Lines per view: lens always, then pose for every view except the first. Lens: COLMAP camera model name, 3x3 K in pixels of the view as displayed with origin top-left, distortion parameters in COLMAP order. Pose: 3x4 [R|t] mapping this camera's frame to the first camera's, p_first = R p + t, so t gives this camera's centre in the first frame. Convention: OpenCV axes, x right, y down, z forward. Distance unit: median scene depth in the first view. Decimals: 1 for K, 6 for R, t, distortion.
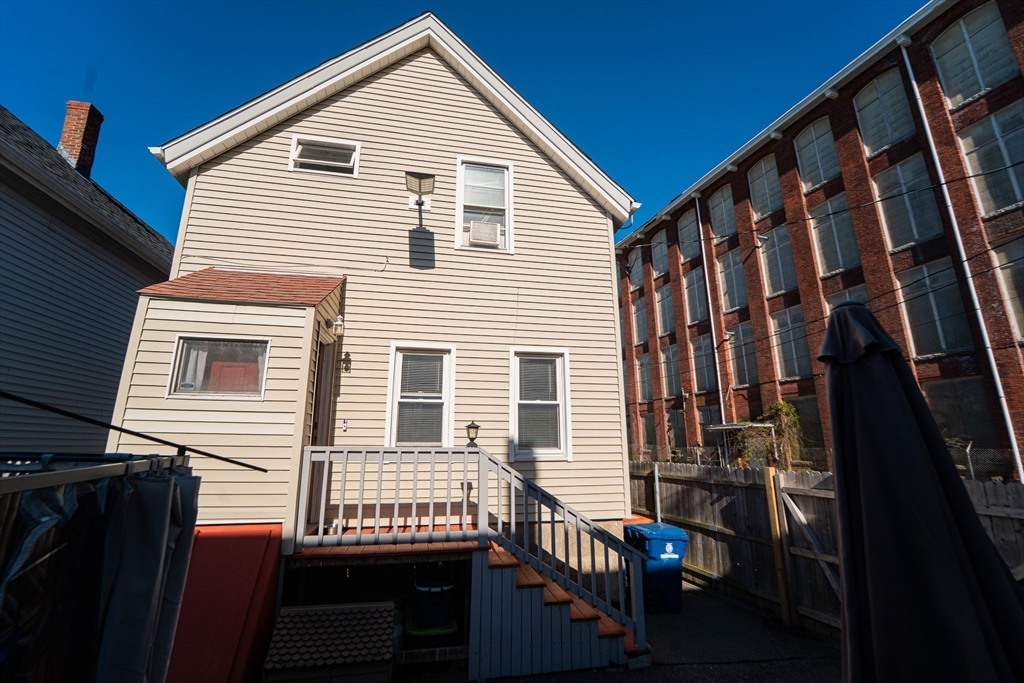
lens RADIAL K [[423.1, 0, 509.6], [0, 423.1, 342.4], [0, 0, 1]] dist [-0.018291, -0.000505]
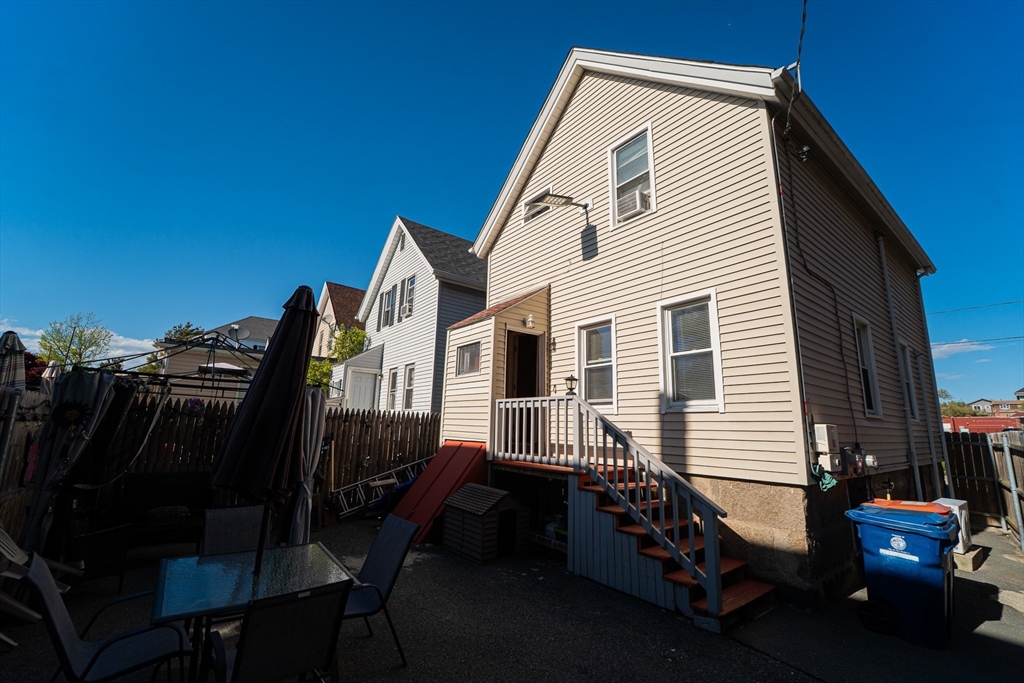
lens RADIAL K [[423.1, 0, 512.3], [0, 423.1, 341.3], [0, 0, 1]] dist [-0.018291, -0.000505]
pose [[0.443044, -0.171160, -0.880009, 0.752424], [0.182347, 0.978291, -0.098472, 0.141820], [0.877759, -0.116840, 0.464636, 0.219332]]
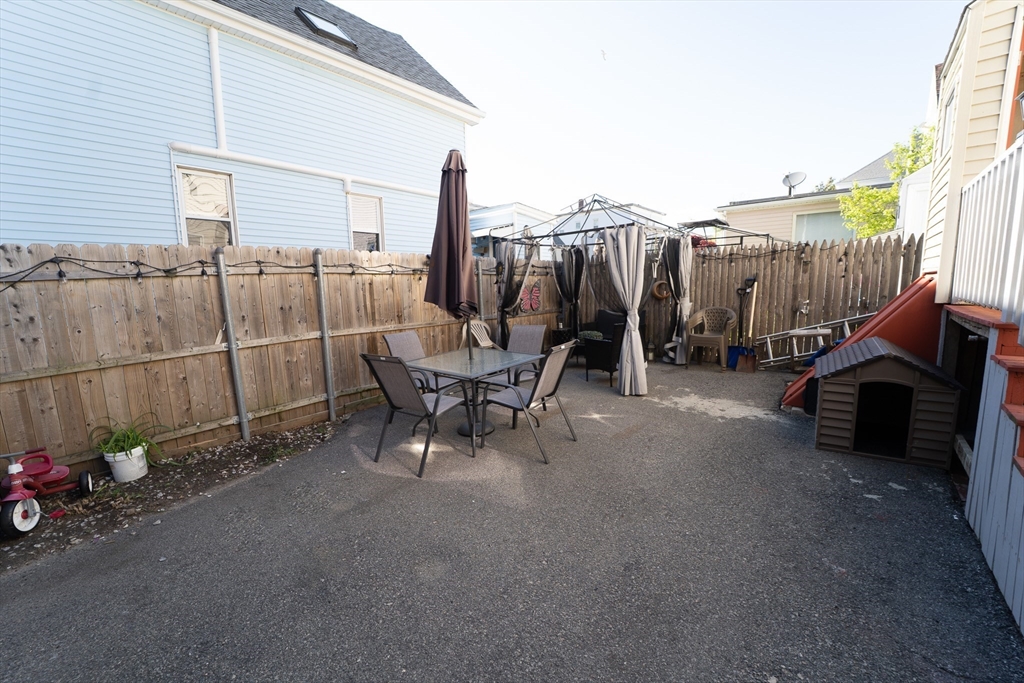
lens RADIAL K [[423.1, 0, 509.8], [0, 423.1, 345.3], [0, 0, 1]] dist [-0.018291, -0.000505]
pose [[-0.780098, 0.103766, -0.616993, 0.552256], [0.166480, 0.985025, -0.044829, 0.316857], [0.603102, -0.137688, -0.785691, 0.753974]]
